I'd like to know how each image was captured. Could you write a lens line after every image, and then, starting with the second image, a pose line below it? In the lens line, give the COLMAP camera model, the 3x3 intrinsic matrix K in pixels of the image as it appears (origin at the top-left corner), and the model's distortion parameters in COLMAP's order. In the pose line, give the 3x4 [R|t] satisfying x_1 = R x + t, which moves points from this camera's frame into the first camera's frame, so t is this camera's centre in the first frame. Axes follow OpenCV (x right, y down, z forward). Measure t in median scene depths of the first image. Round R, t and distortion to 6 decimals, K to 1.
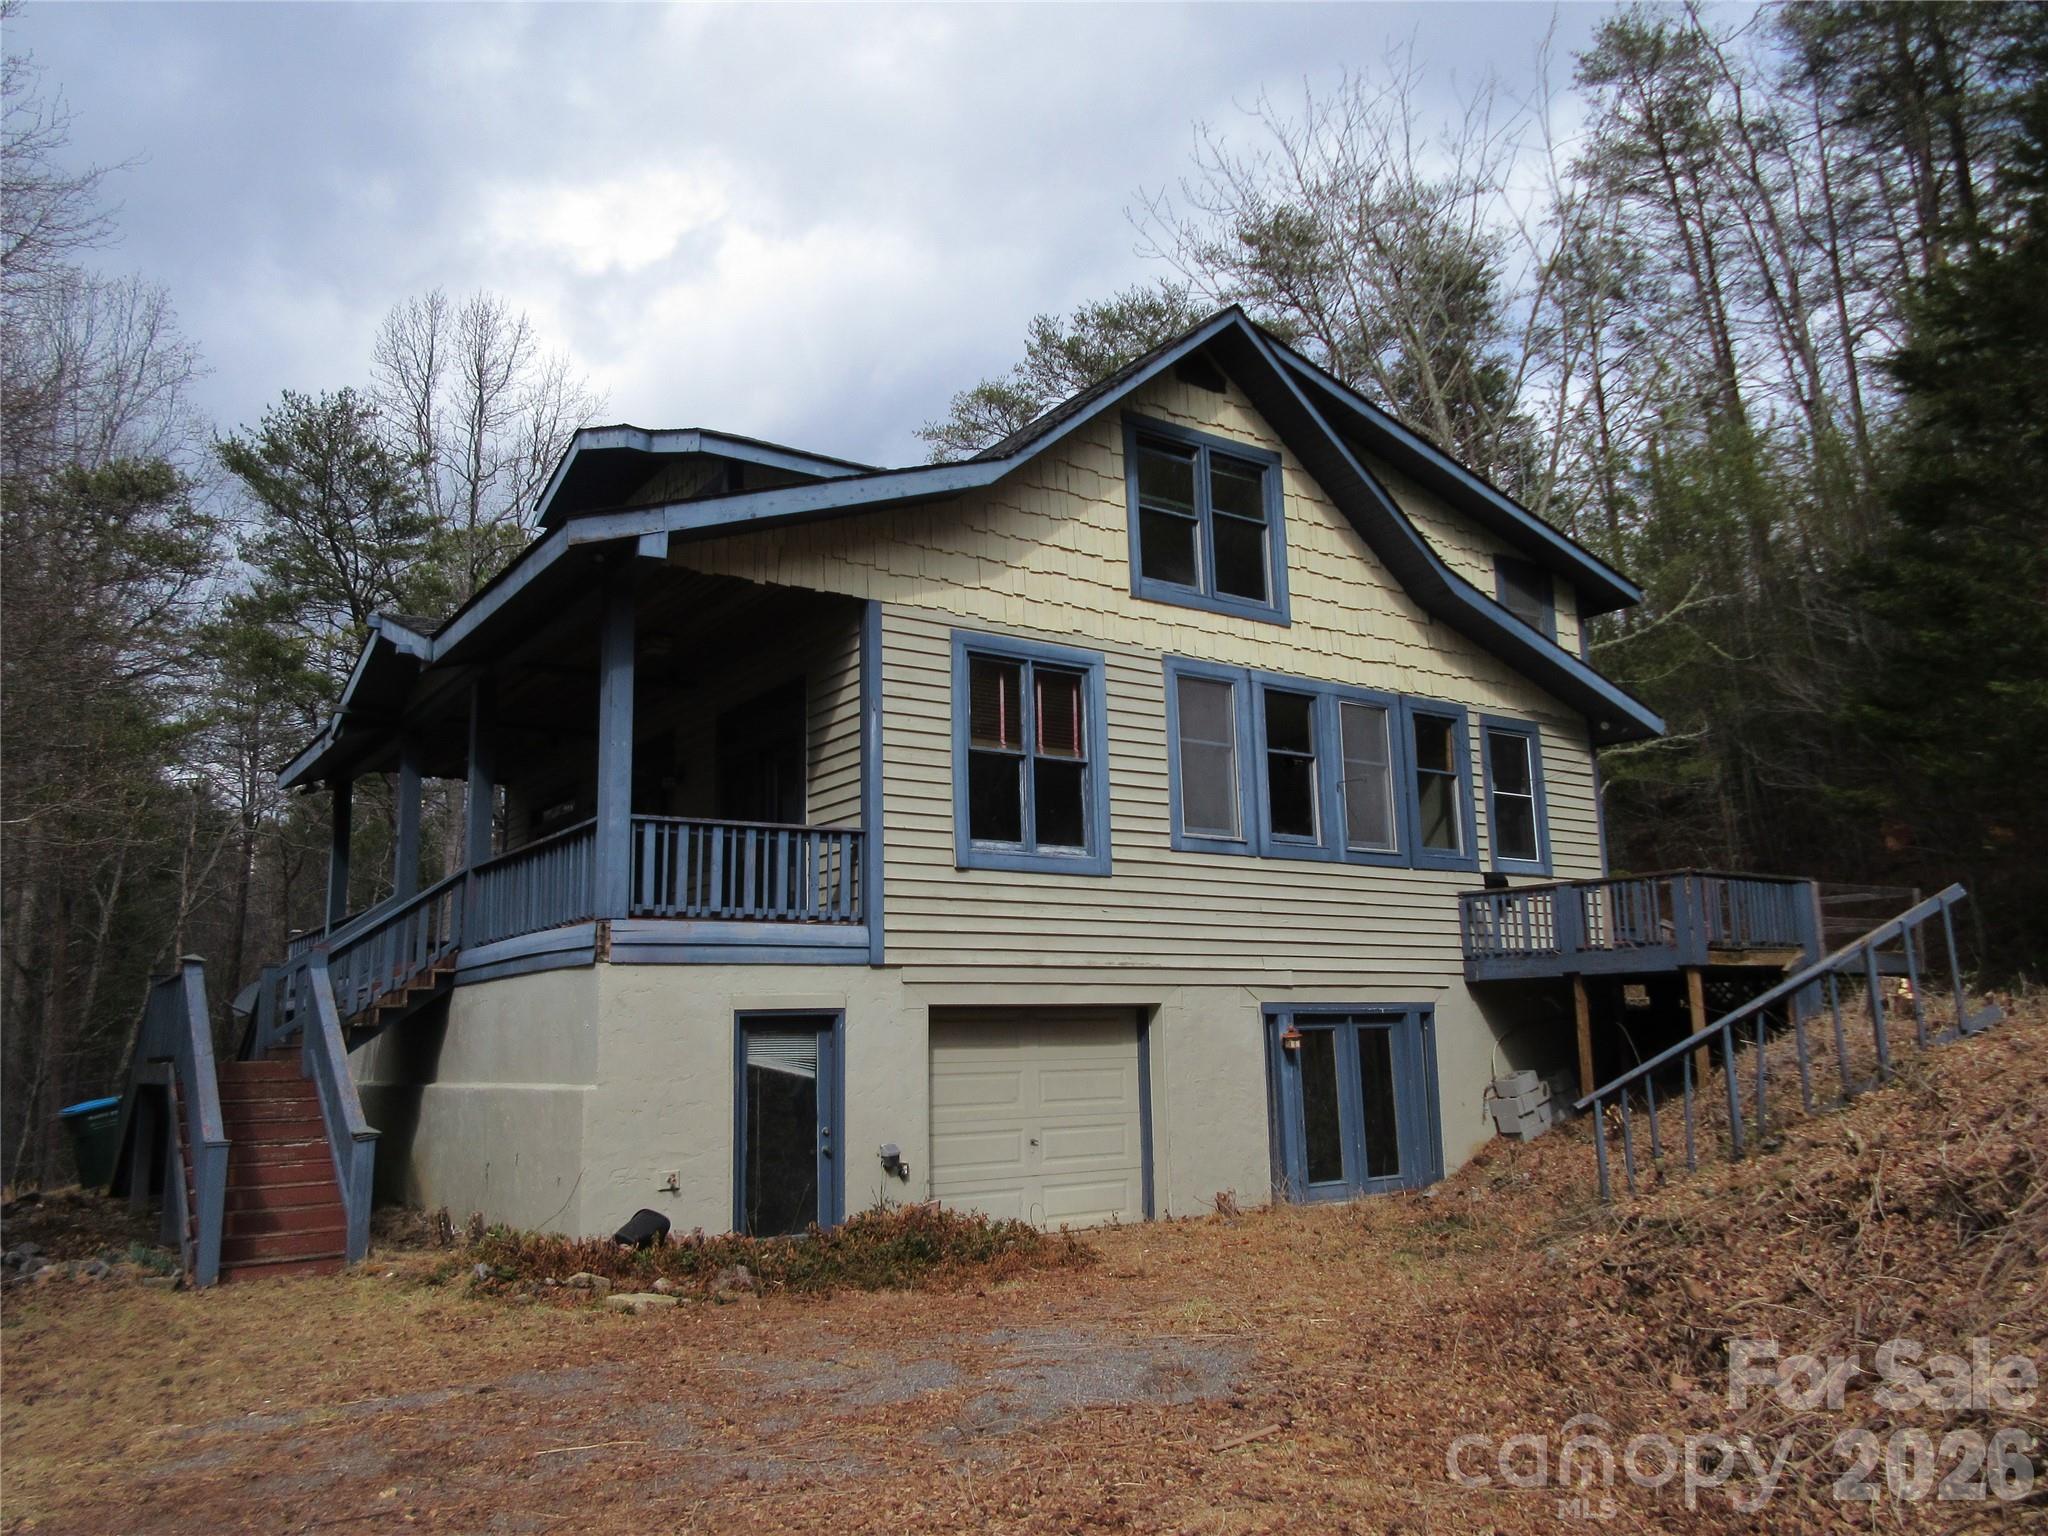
lens RADIAL K [[1514.1, 0, 1020.1], [0, 1514.1, 758.4], [0, 0, 1]] dist [0.002911, -0.001982]
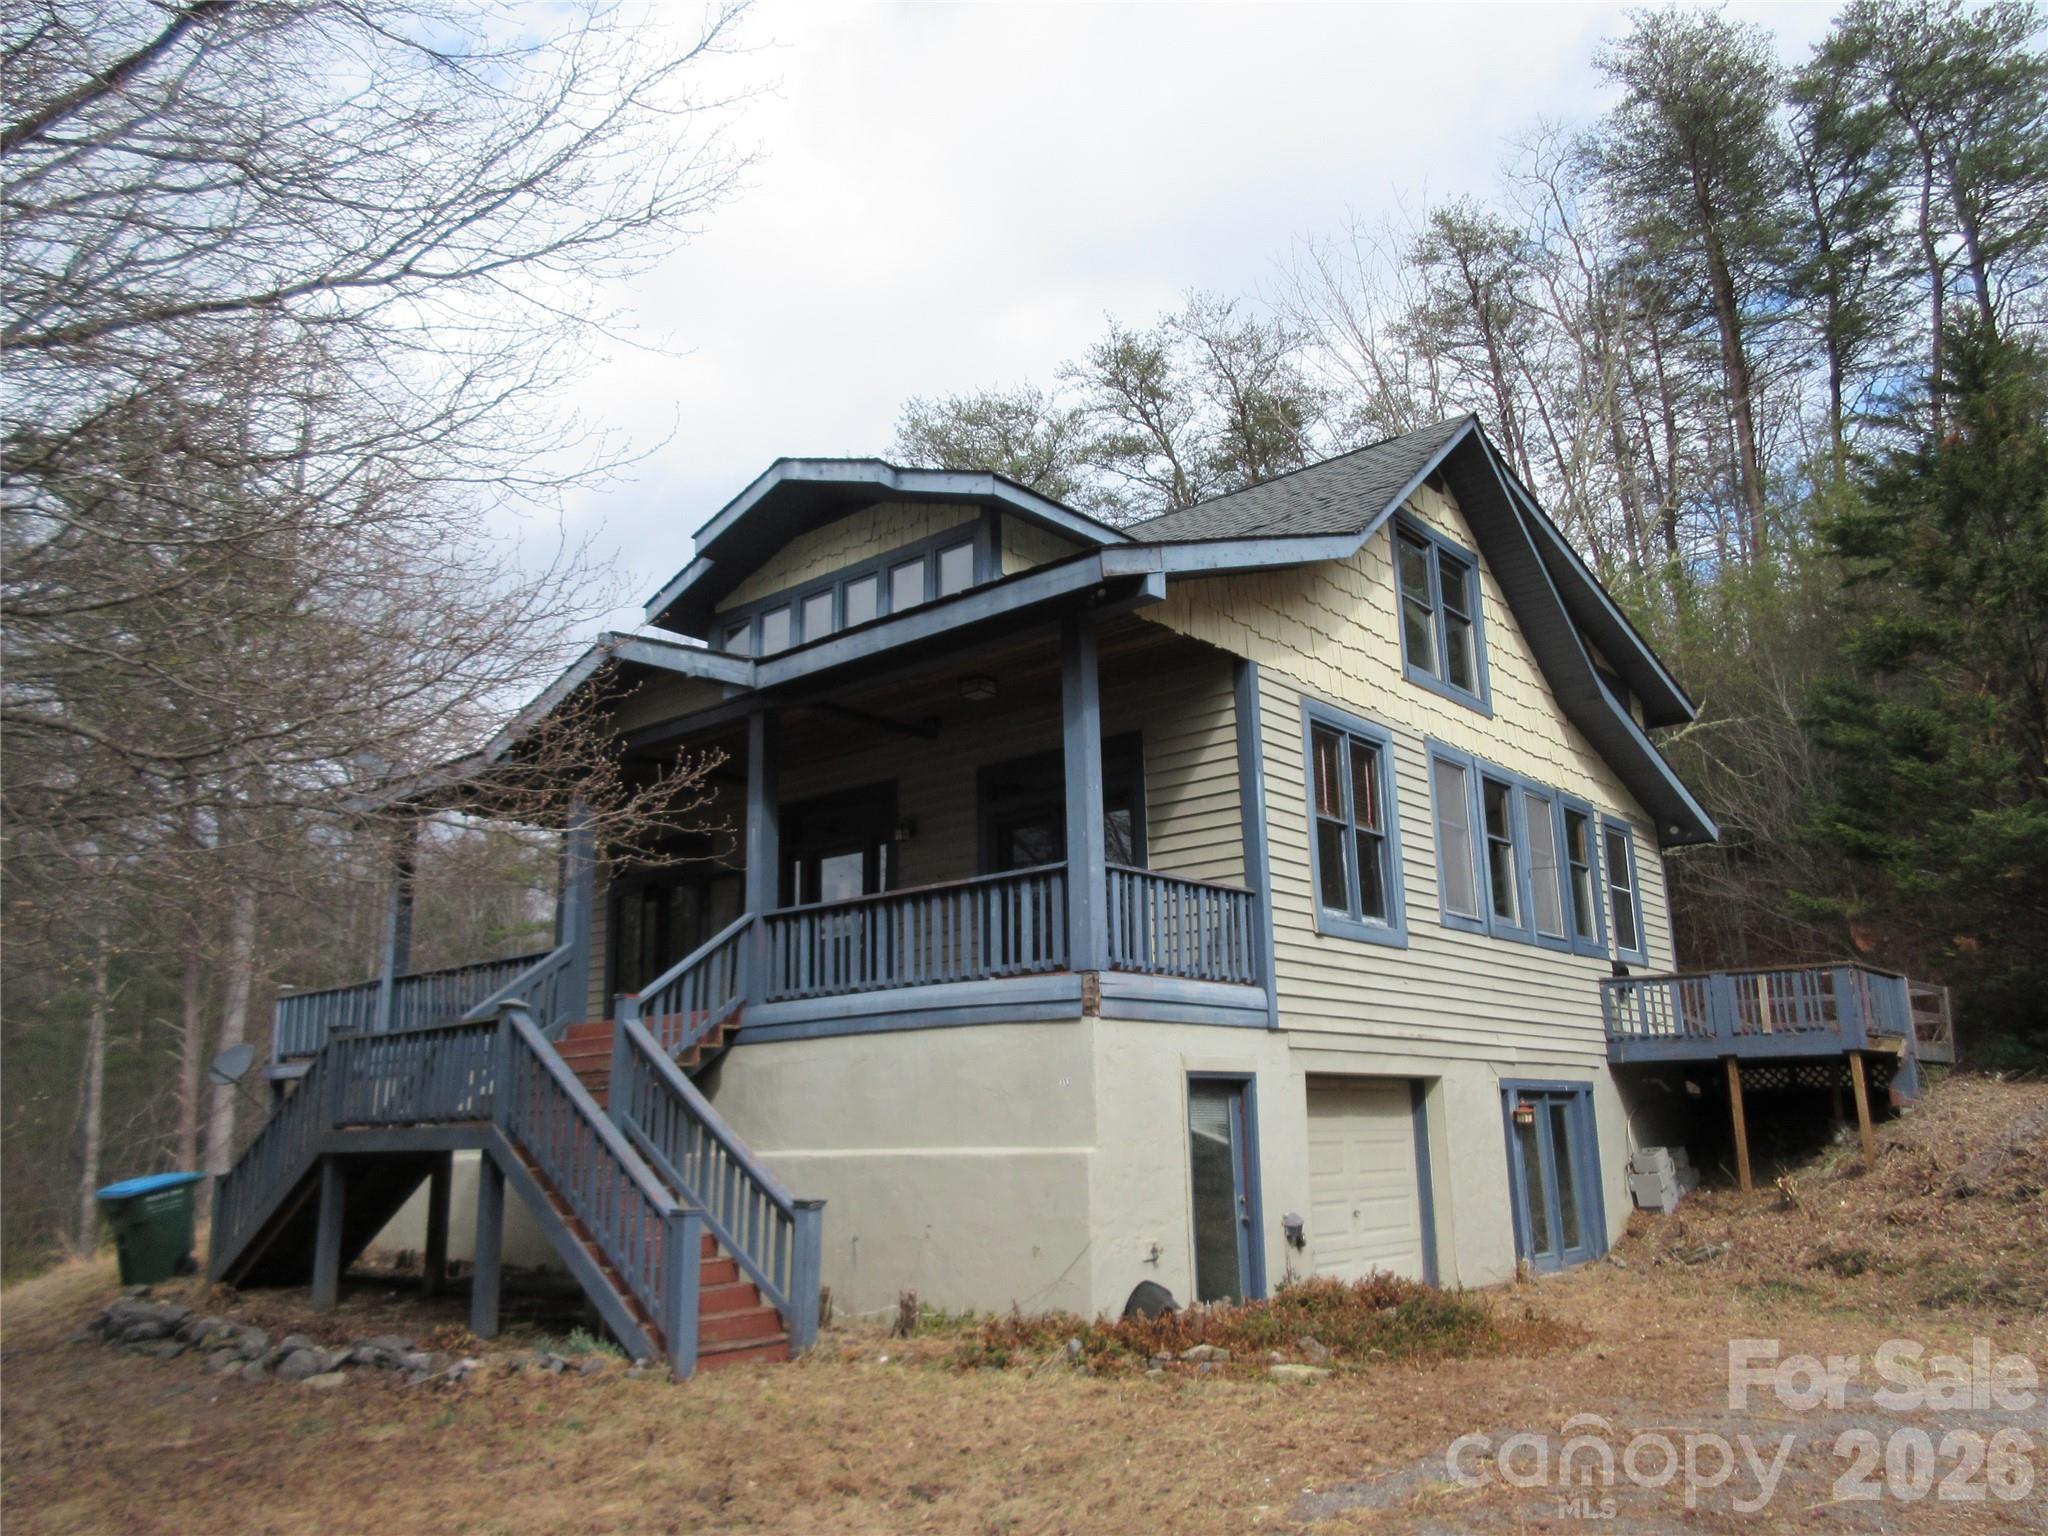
lens RADIAL K [[1514.1, 0, 1020.1], [0, 1514.1, 758.4], [0, 0, 1]] dist [0.002911, -0.001982]
pose [[0.968377, 0.065757, 0.240670, -0.438726], [-0.050915, 0.996427, -0.067384, 0.031597], [-0.244241, 0.052999, 0.968265, 0.069183]]
